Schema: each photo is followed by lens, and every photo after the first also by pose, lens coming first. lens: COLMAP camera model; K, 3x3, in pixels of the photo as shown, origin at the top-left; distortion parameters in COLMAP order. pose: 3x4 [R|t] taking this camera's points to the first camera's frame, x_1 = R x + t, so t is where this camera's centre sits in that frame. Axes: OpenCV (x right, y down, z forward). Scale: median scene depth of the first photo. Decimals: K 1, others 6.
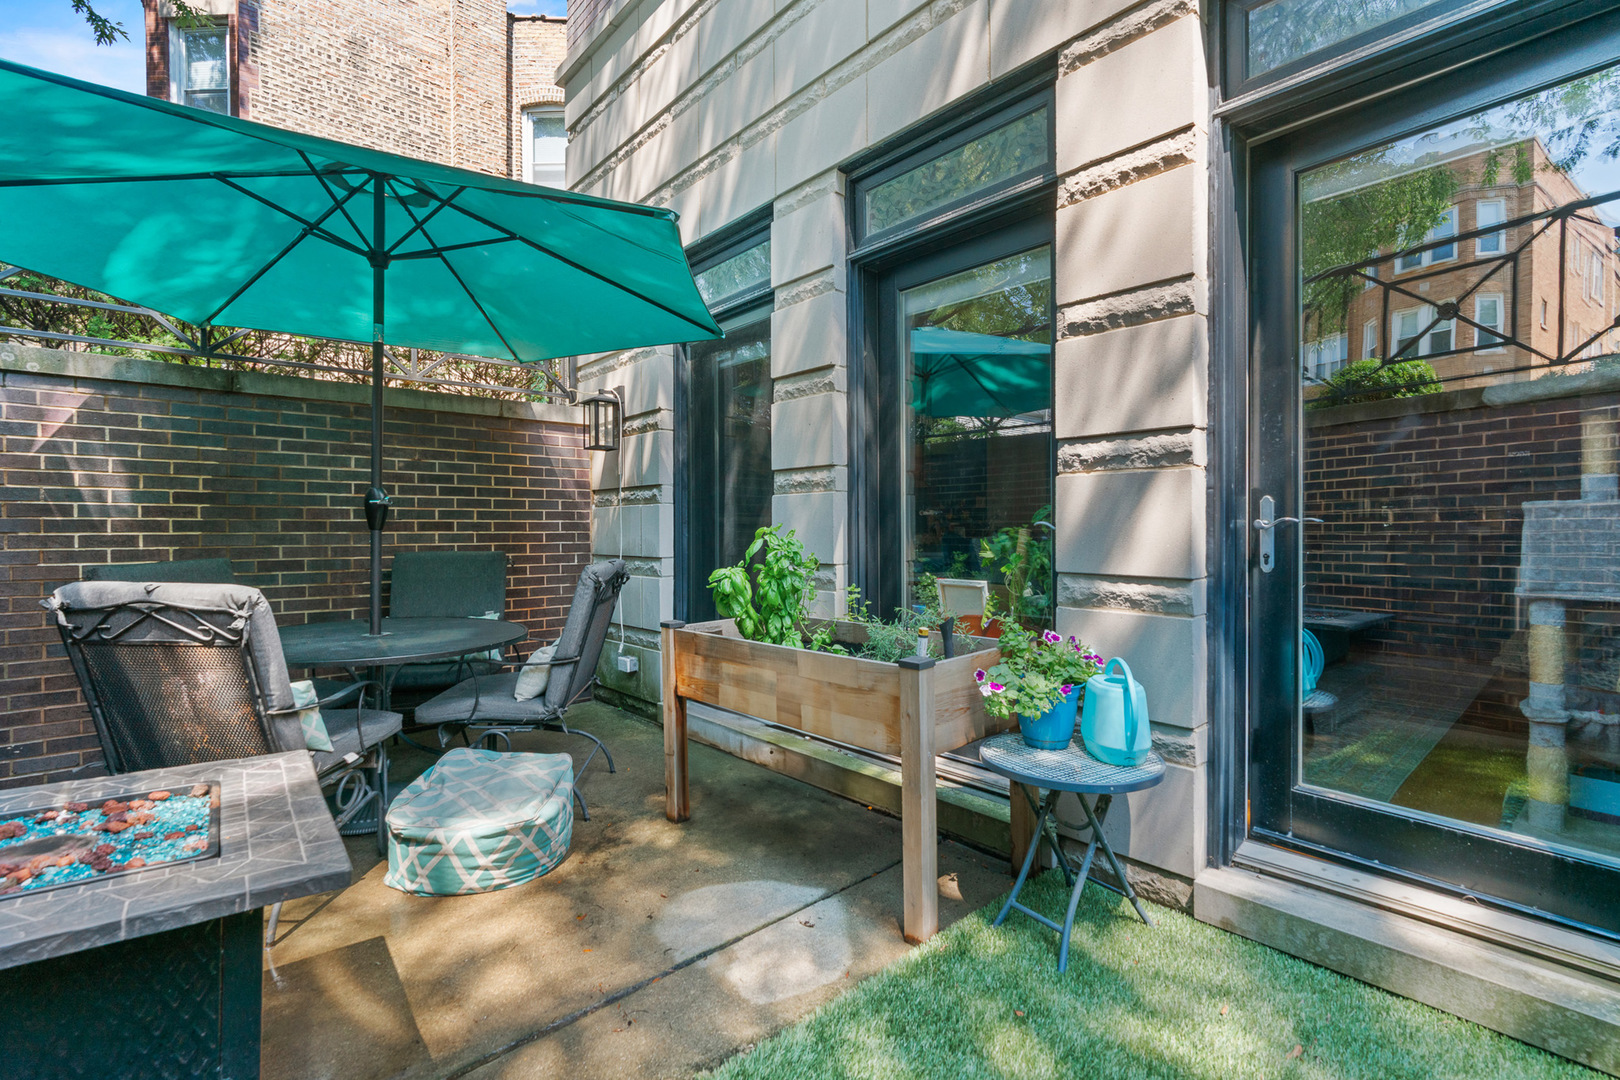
lens RADIAL K [[732.2, 0, 815.5], [0, 732.2, 534.6], [0, 0, 1]] dist [-0.004335, -0.000229]
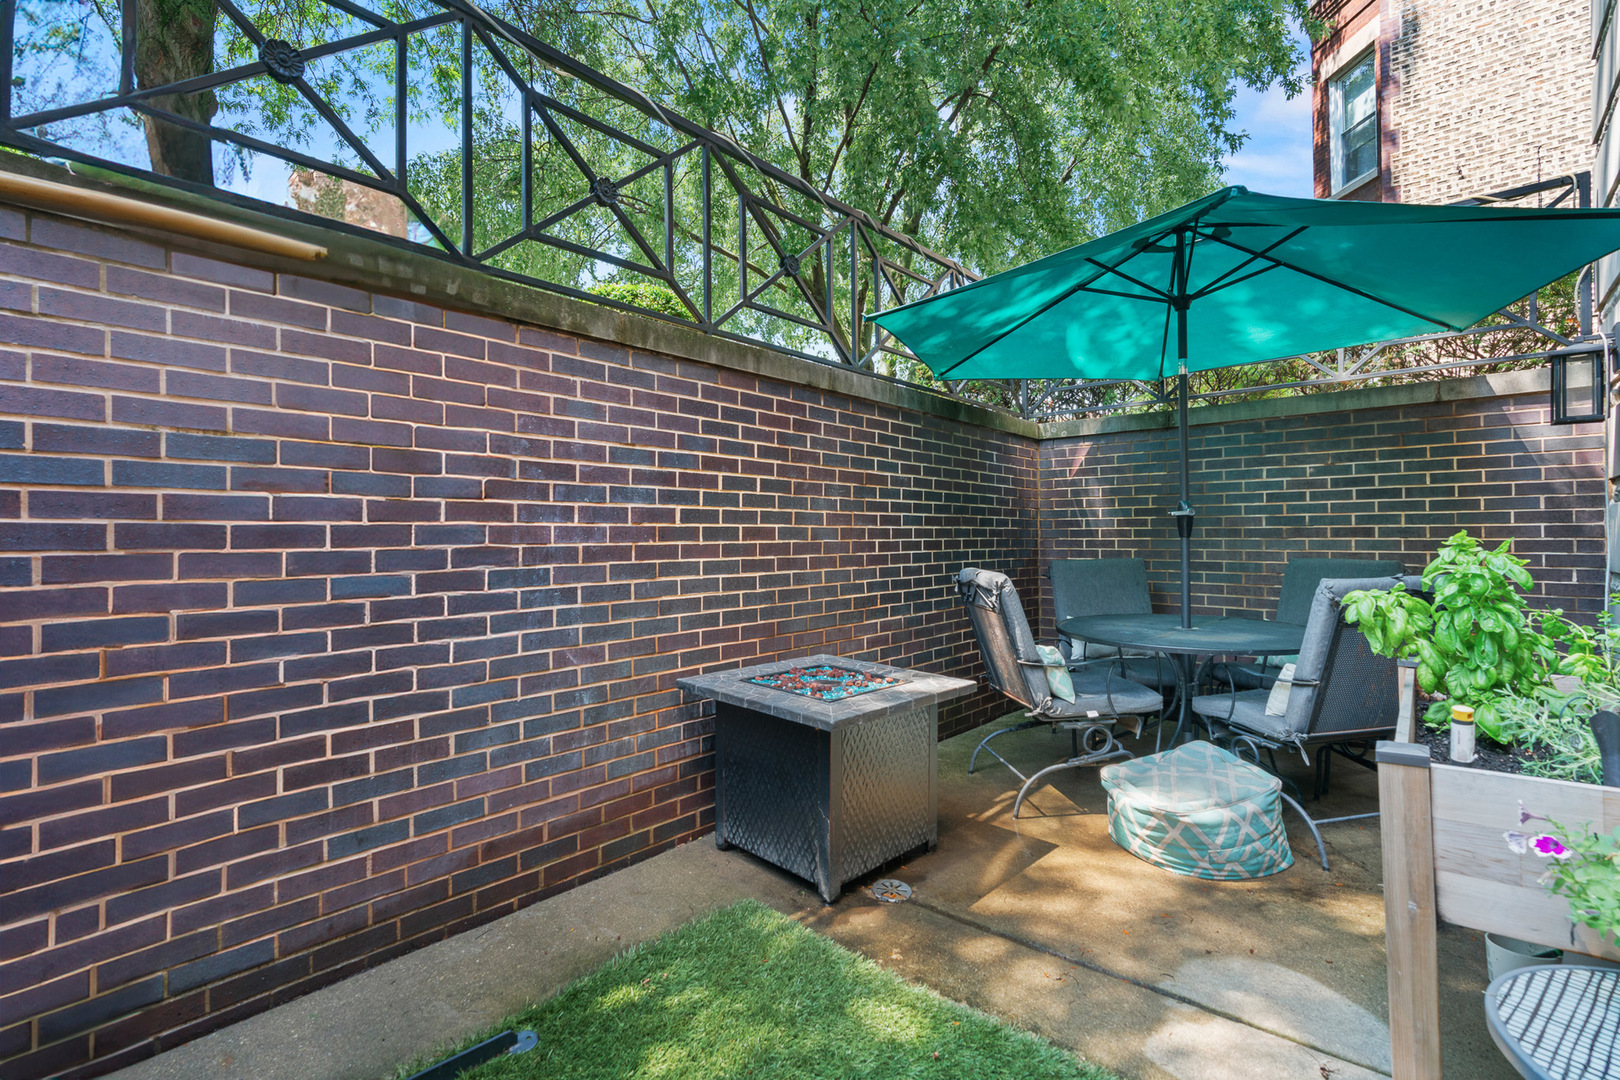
lens RADIAL K [[732.2, 0, 816.0], [0, 732.2, 540.2], [0, 0, 1]] dist [-0.004335, -0.000229]
pose [[0.120622, 0.008515, -0.992662, 0.432765], [-0.003004, 0.999962, 0.008213, -0.008689], [0.992694, 0.001992, 0.120643, 0.259964]]
